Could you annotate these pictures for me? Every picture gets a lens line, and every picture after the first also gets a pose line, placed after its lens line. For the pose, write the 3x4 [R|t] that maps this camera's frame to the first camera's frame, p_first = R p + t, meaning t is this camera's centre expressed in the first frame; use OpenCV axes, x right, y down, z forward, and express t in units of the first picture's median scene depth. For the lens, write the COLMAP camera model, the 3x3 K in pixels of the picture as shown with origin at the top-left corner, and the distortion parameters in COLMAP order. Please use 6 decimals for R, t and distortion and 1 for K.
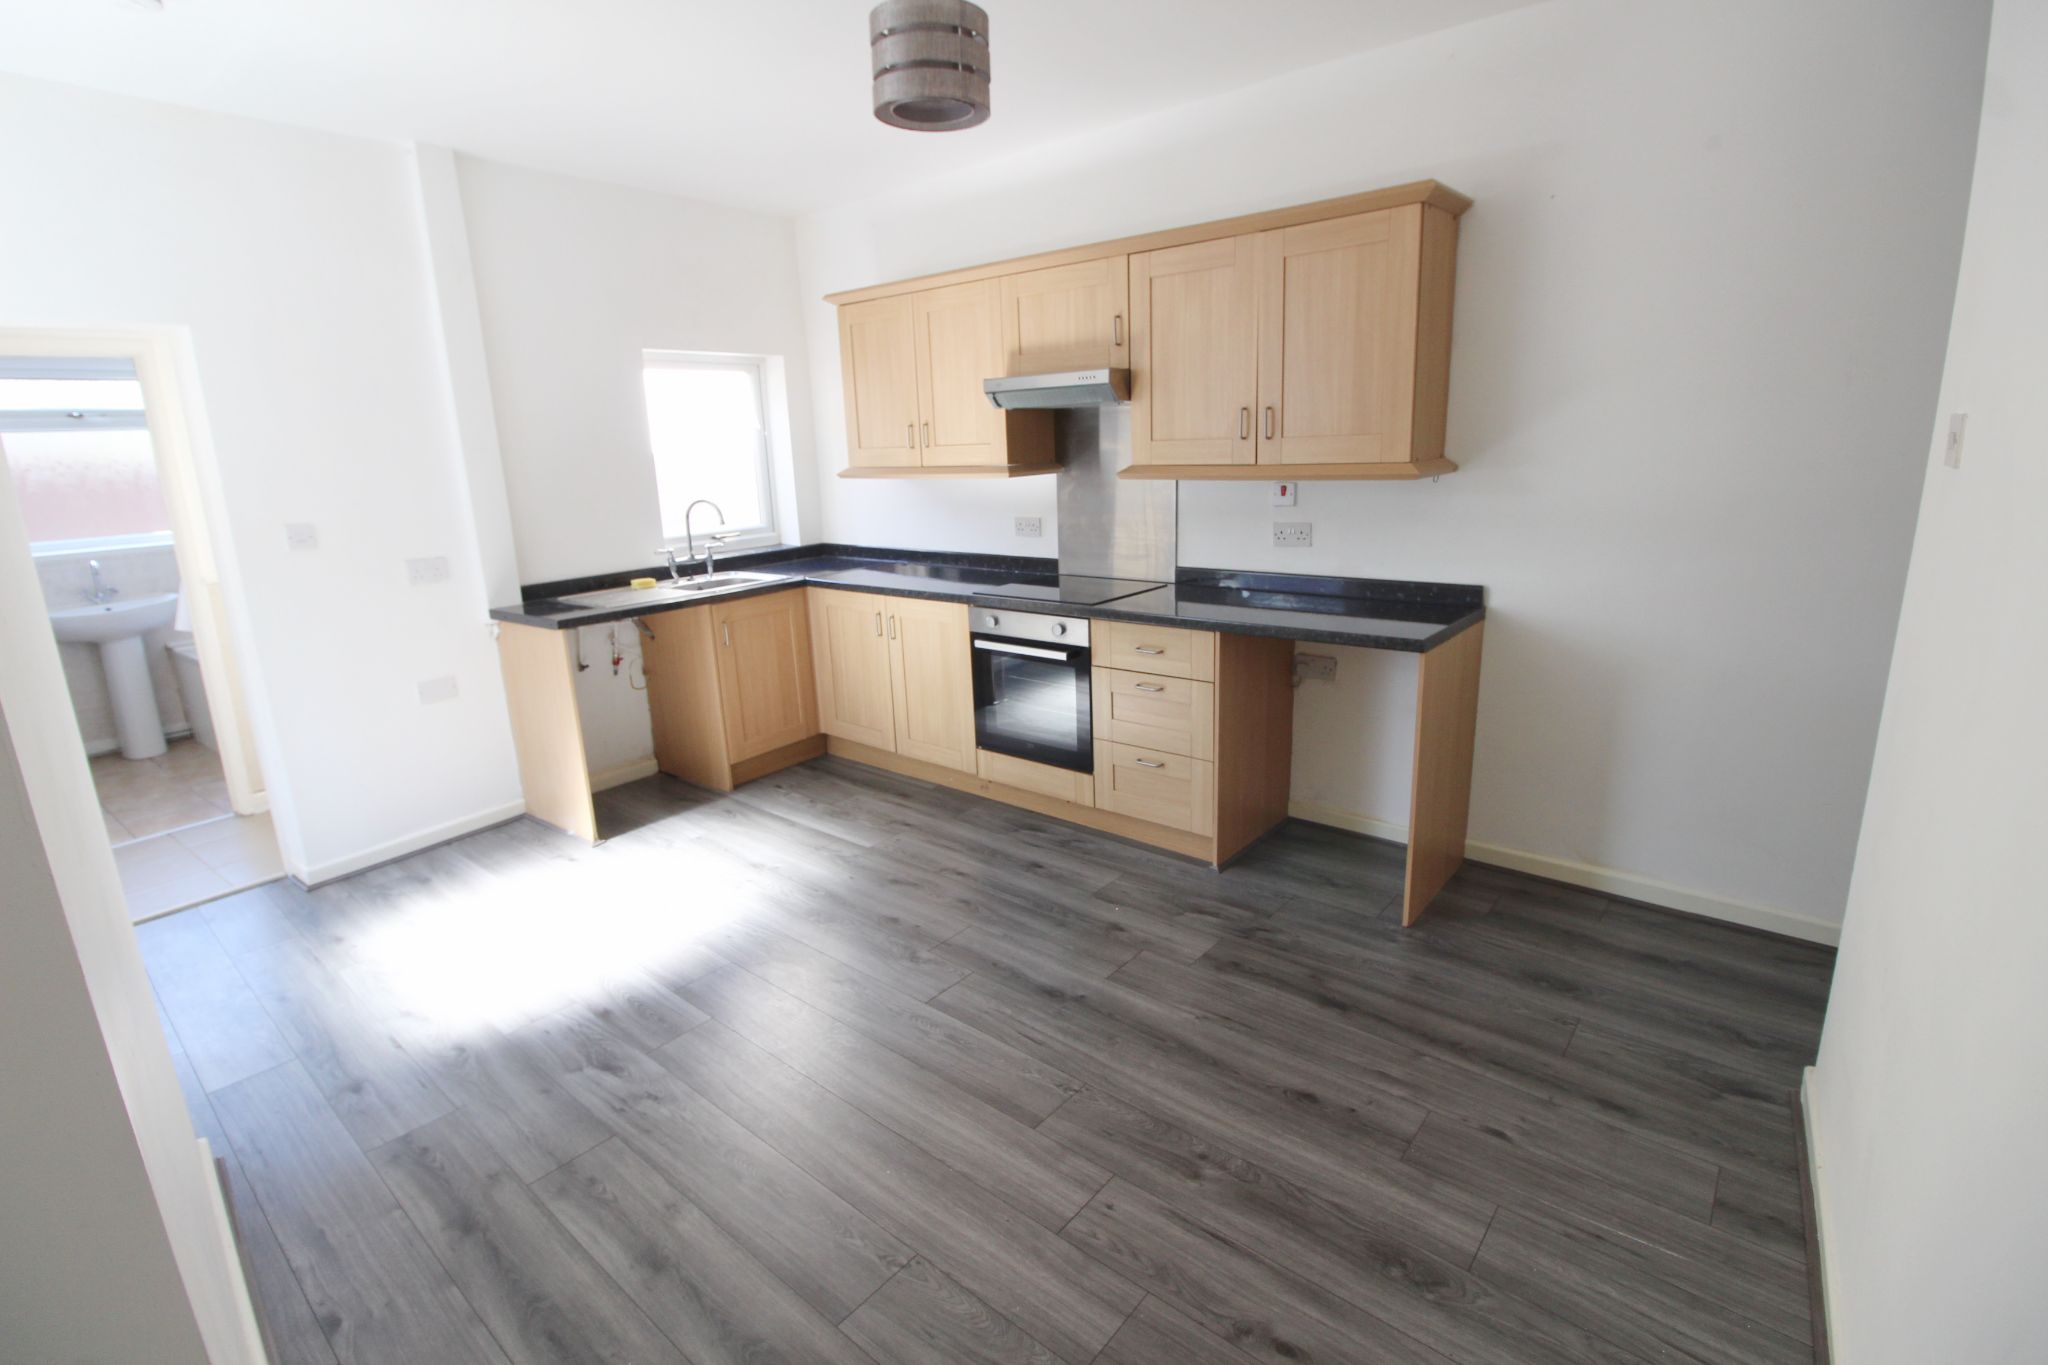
lens RADIAL K [[954.0, 0, 1019.1], [0, 954.0, 664.2], [0, 0, 1]] dist [-0.001120, -0.008792]
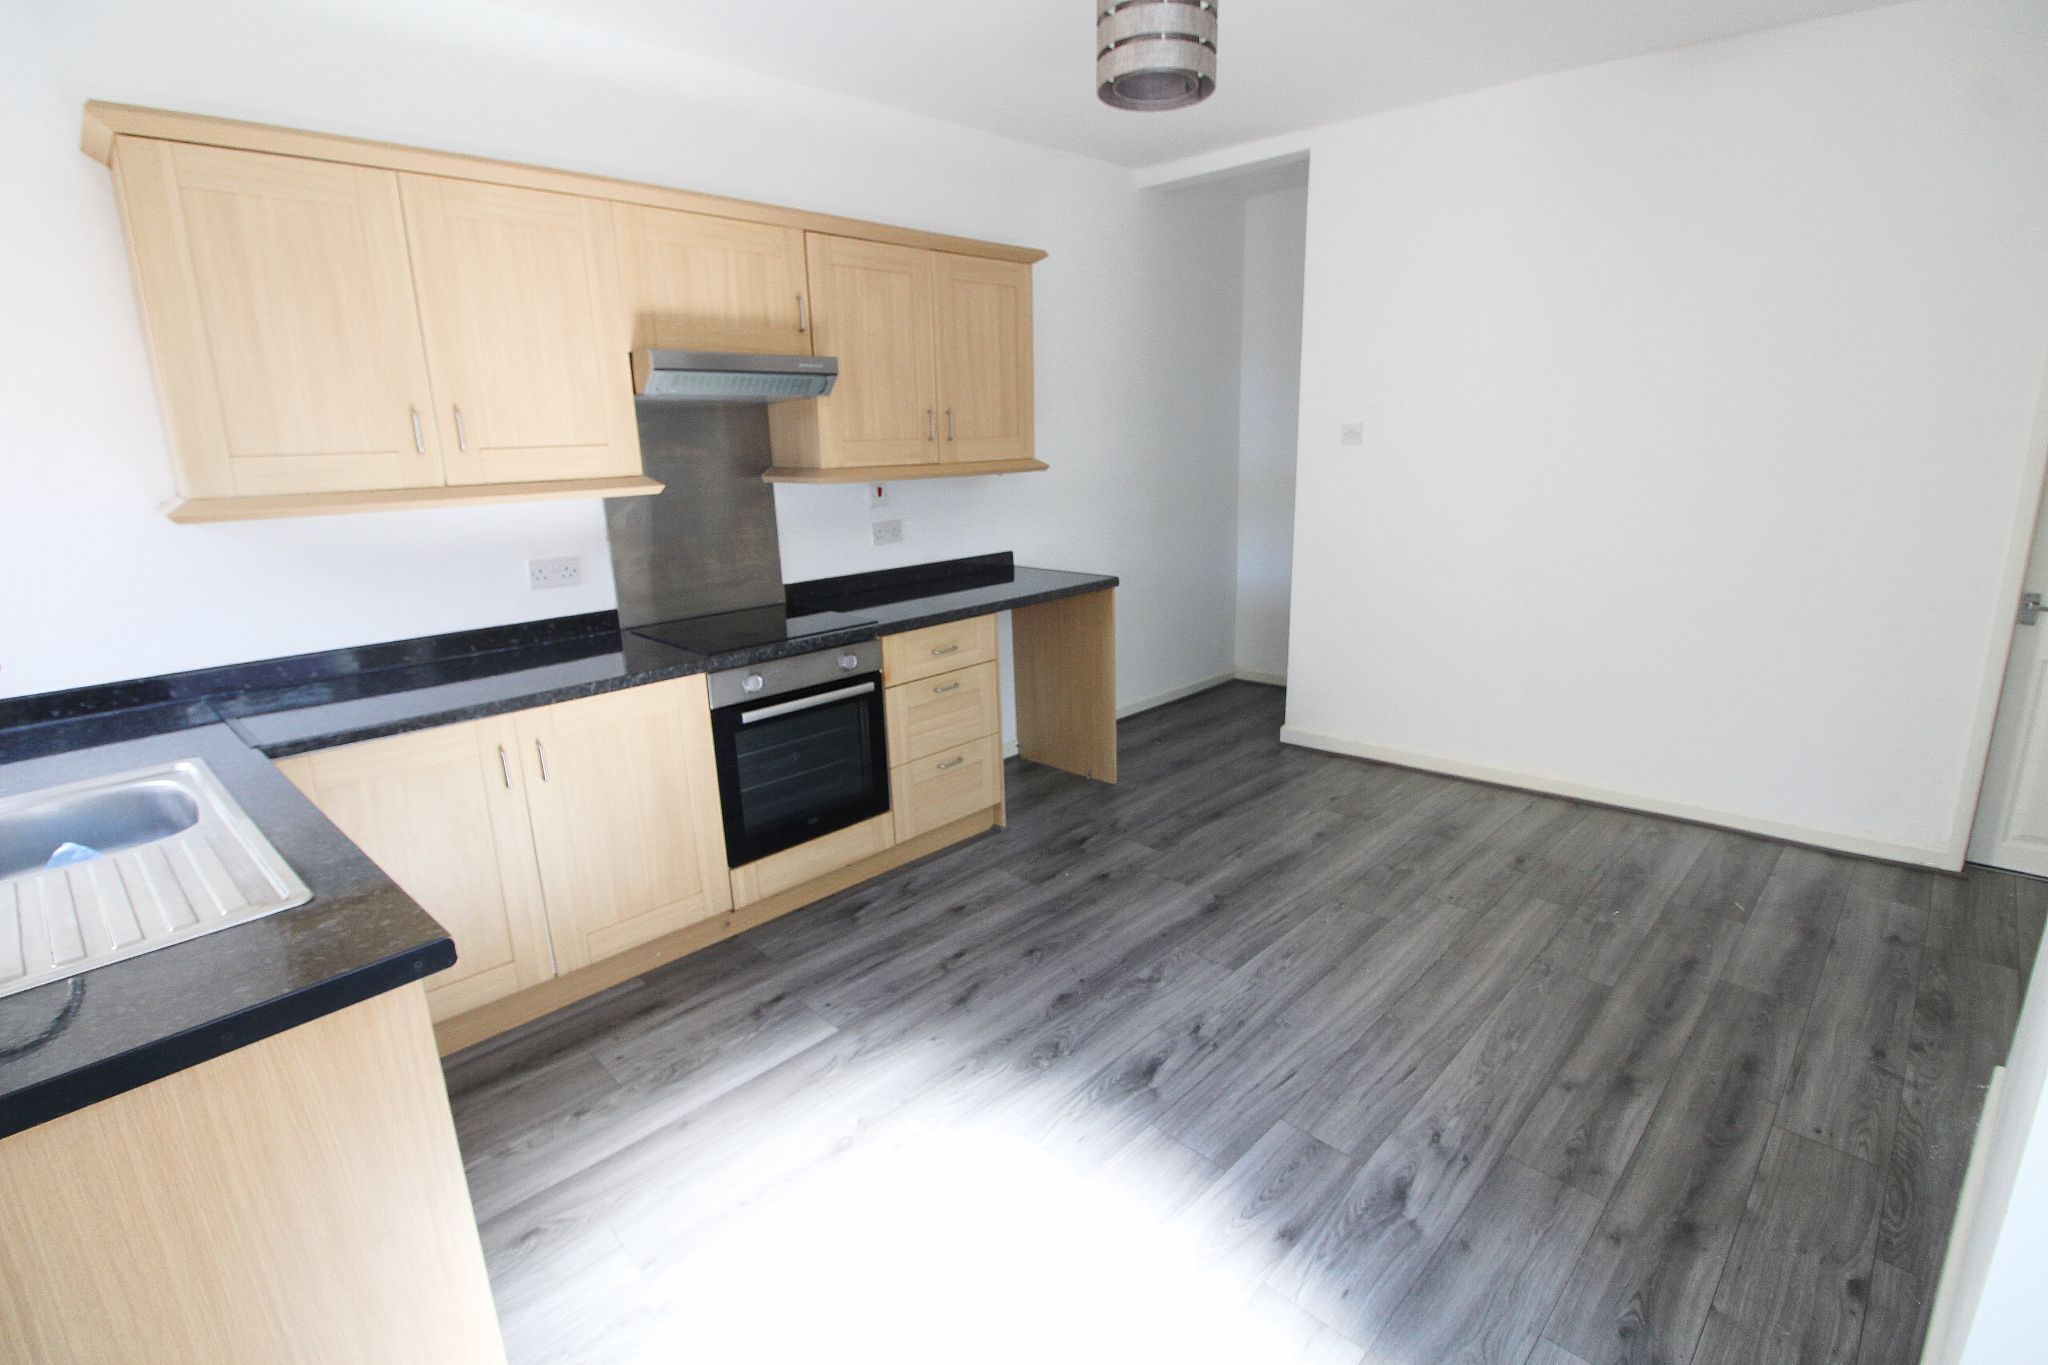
lens RADIAL K [[954.0, 0, 1019.1], [0, 954.0, 664.2], [0, 0, 1]] dist [-0.001120, -0.008792]
pose [[0.078265, -0.201599, 0.976336, -1.013505], [0.251388, 0.951684, 0.176357, -0.189943], [-0.964717, 0.231636, 0.125163, 0.983027]]
